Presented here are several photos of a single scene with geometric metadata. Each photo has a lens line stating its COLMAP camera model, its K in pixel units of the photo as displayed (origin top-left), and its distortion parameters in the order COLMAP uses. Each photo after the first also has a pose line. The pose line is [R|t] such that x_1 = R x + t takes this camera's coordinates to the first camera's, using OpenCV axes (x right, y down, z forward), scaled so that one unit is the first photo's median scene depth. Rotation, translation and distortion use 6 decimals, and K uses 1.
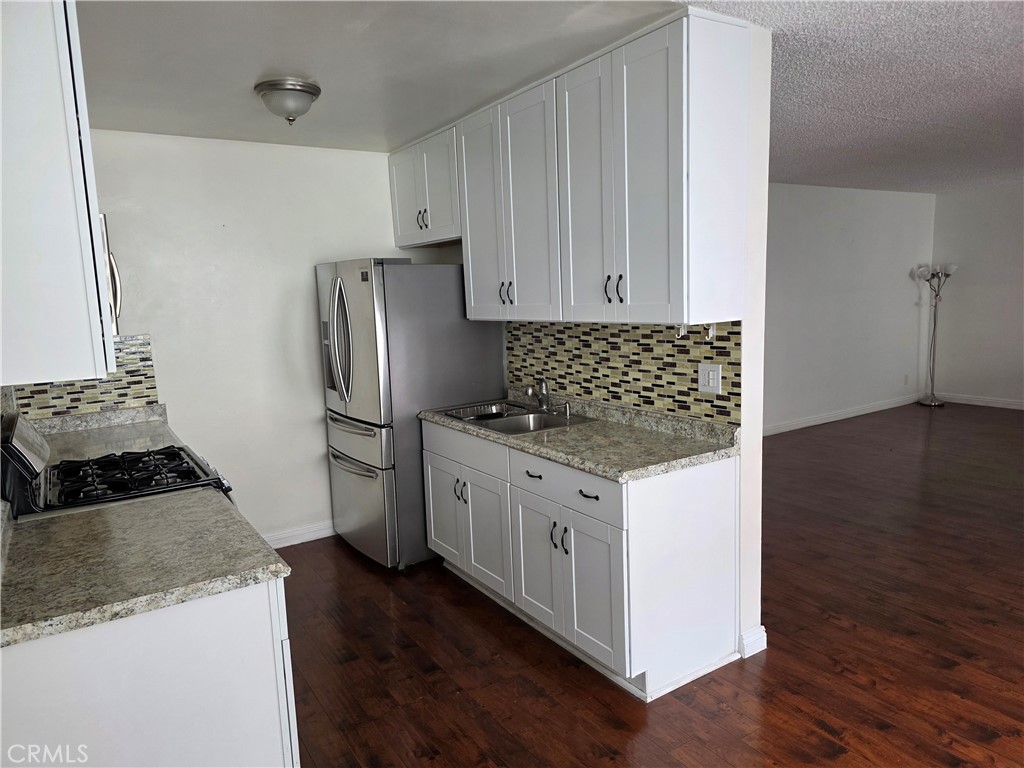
lens RADIAL K [[685.0, 0, 521.4], [0, 685.0, 386.6], [0, 0, 1]] dist [0.048340, -0.043293]
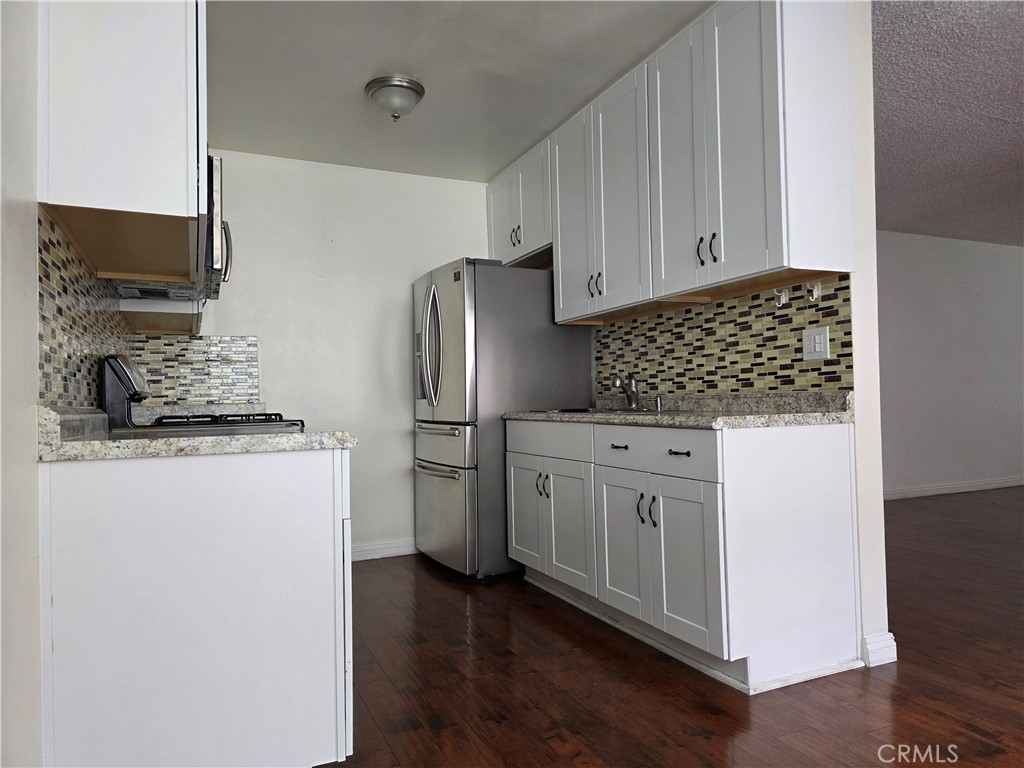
lens RADIAL K [[685.0, 0, 514.8], [0, 685.0, 385.2], [0, 0, 1]] dist [0.048340, -0.043293]
pose [[0.988690, 0.012737, -0.149435, 0.014823], [-0.036160, 0.987238, -0.155091, 0.191576], [0.145552, 0.158741, 0.976533, 0.049458]]
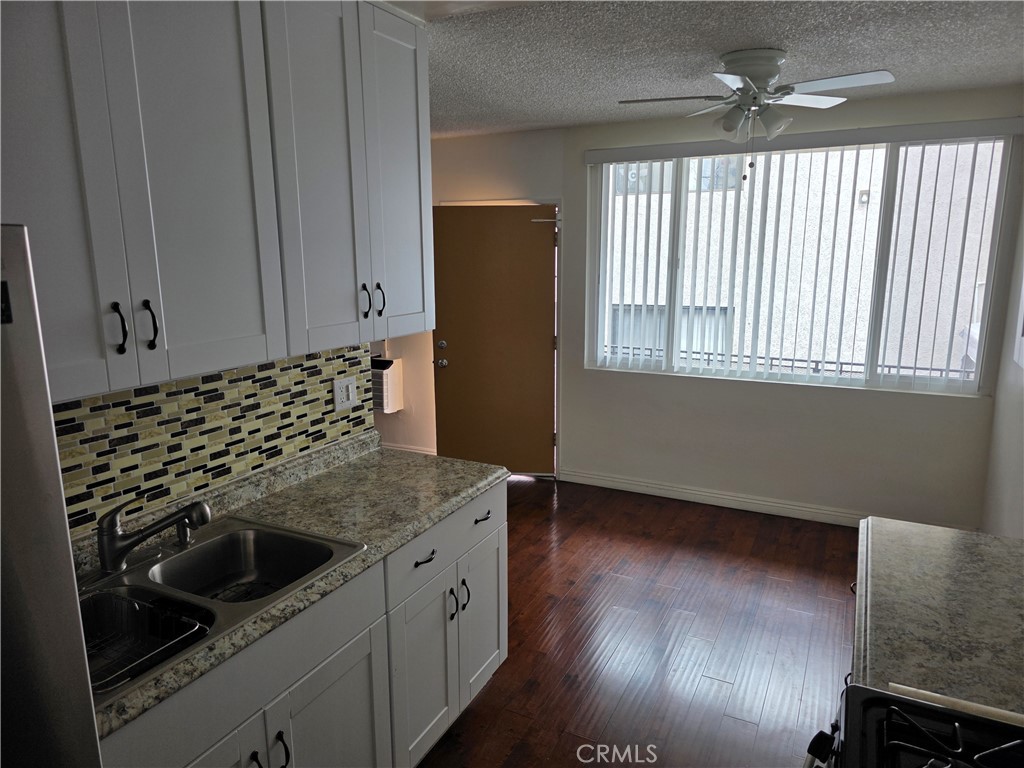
lens RADIAL K [[685.0, 0, 512.3], [0, 685.0, 381.7], [0, 0, 1]] dist [0.048340, -0.043293]
pose [[-0.484815, -0.123429, 0.865863, -0.616761], [0.151995, 0.963038, 0.222387, -0.192102], [-0.861308, 0.239424, -0.448135, 1.169841]]
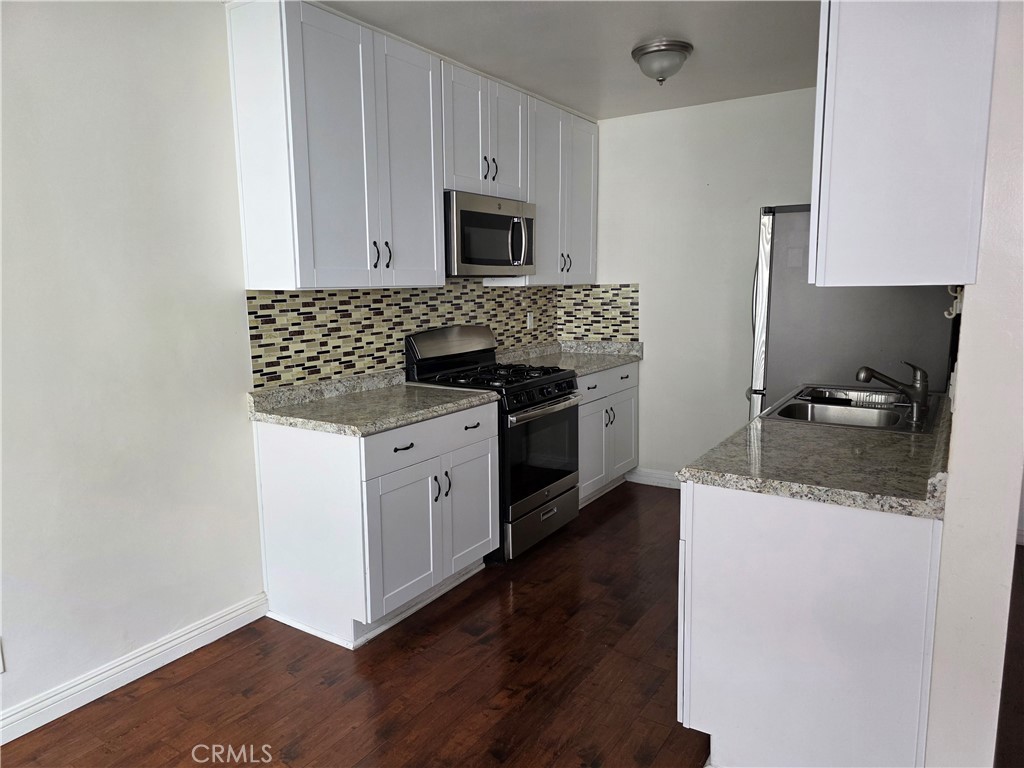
lens RADIAL K [[685.0, 0, 508.7], [0, 685.0, 382.4], [0, 0, 1]] dist [0.048340, -0.043293]
pose [[0.400532, 0.169083, -0.900547, 0.624117], [-0.128446, 0.983483, 0.127527, -0.037660], [0.907235, 0.064593, 0.415634, 0.393417]]
